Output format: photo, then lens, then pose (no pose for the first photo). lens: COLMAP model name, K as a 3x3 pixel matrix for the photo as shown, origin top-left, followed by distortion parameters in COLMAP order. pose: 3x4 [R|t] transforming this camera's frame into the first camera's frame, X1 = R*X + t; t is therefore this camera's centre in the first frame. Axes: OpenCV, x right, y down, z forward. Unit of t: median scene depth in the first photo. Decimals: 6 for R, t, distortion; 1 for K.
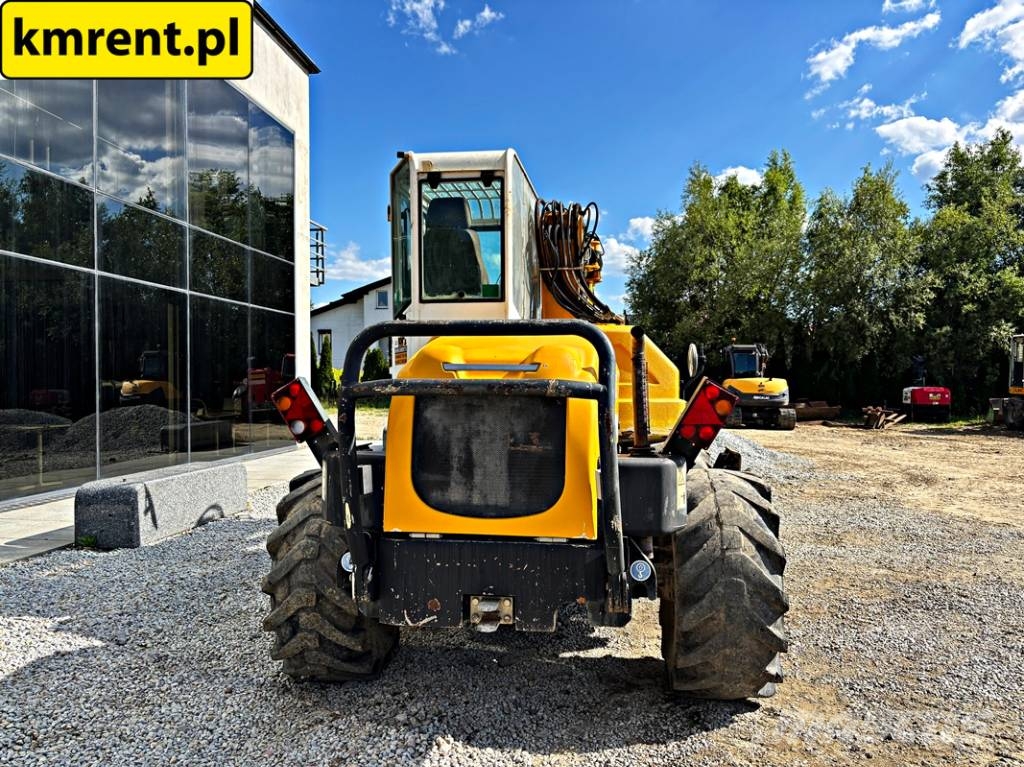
lens RADIAL K [[756.3, 0, 512.0], [0, 756.3, 383.5], [0, 0, 1]] dist [0.040366, -0.045303]
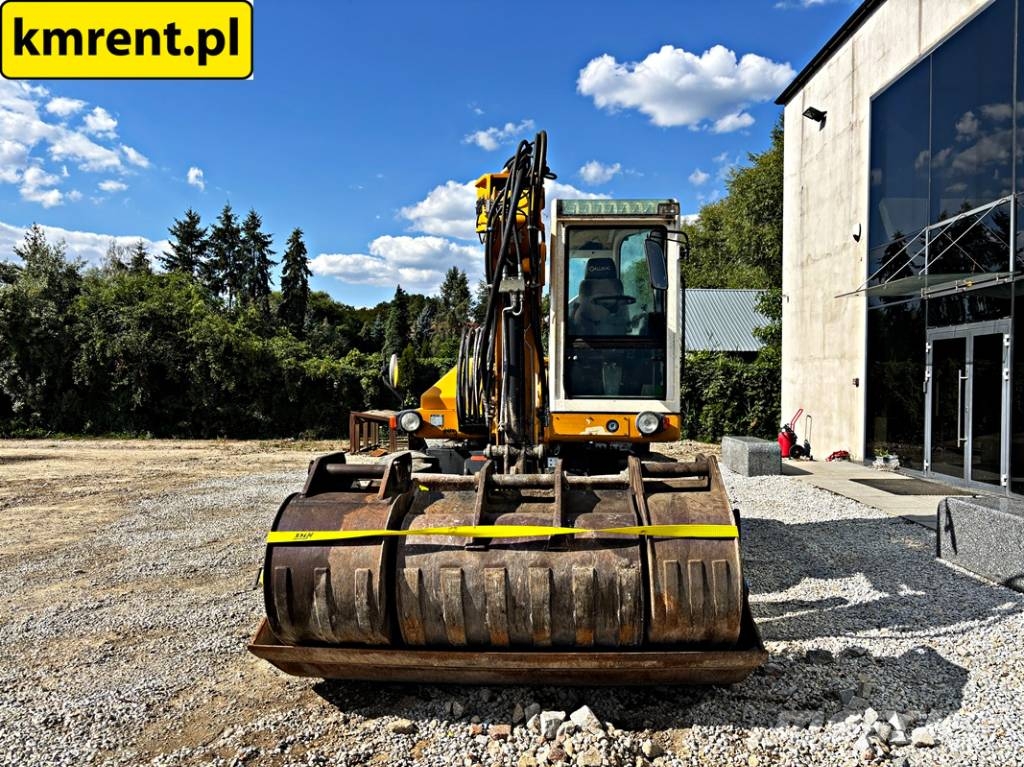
lens RADIAL K [[777.7, 0, 512.0], [0, 777.7, 383.5], [0, 0, 1]] dist [0.039204, -0.044828]
pose [[-0.993584, -0.005826, -0.112942, 0.343734], [-0.006415, 0.999968, 0.004850, -0.034439], [0.112910, 0.005544, -0.993590, 3.493762]]
